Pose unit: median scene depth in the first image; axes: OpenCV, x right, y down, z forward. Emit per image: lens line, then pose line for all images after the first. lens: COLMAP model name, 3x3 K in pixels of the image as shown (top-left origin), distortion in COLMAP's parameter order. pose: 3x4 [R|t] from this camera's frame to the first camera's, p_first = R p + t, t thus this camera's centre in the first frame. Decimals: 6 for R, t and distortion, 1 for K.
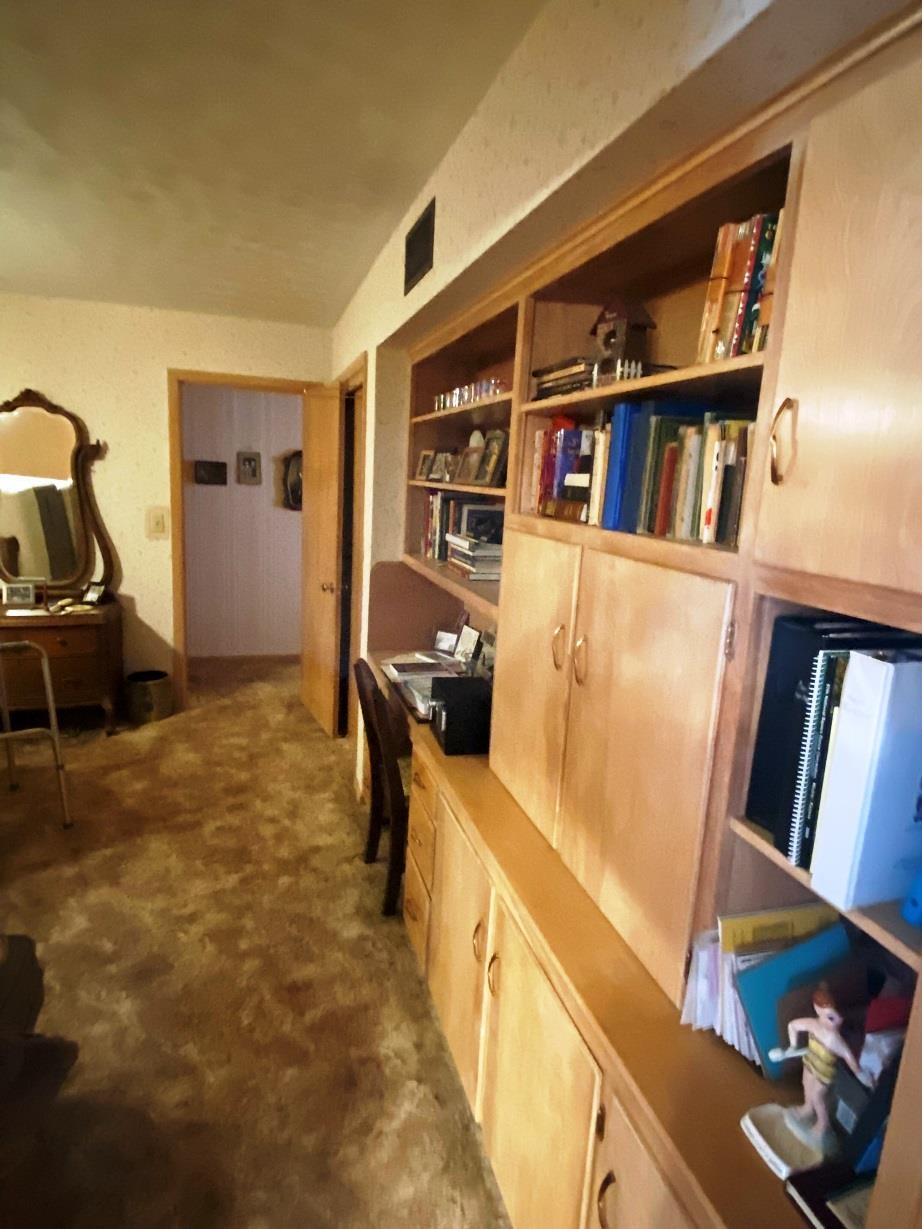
lens RADIAL K [[706.9, 0, 460.9], [0, 706.9, 613.3], [0, 0, 1]] dist [-0.007676, -0.005639]
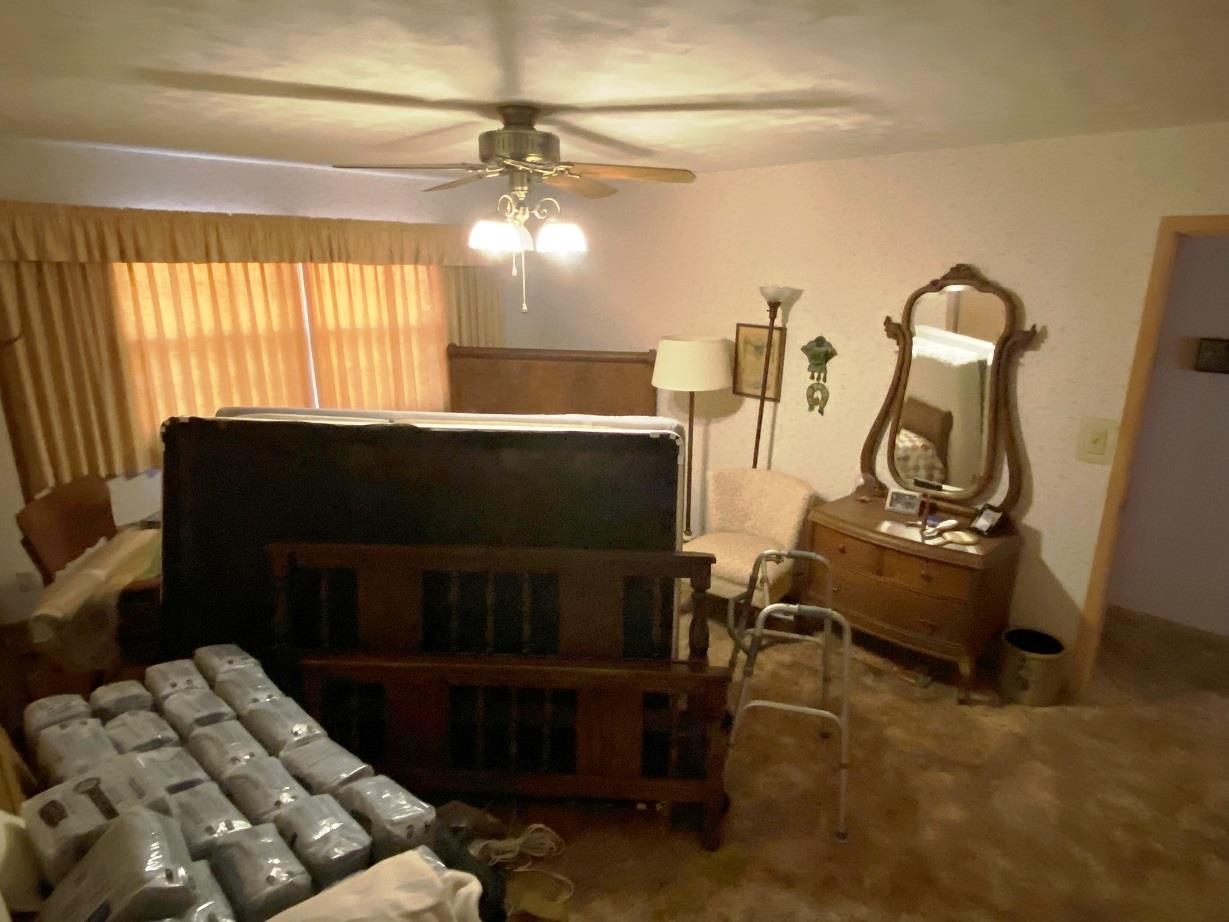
lens RADIAL K [[706.9, 0, 618.5], [0, 706.9, 464.0], [0, 0, 1]] dist [-0.007676, -0.005639]
pose [[0.462196, 0.187836, -0.866656, -0.038406], [-0.150326, 0.979761, 0.132179, -0.130356], [0.873943, 0.069189, 0.481078, 0.254308]]
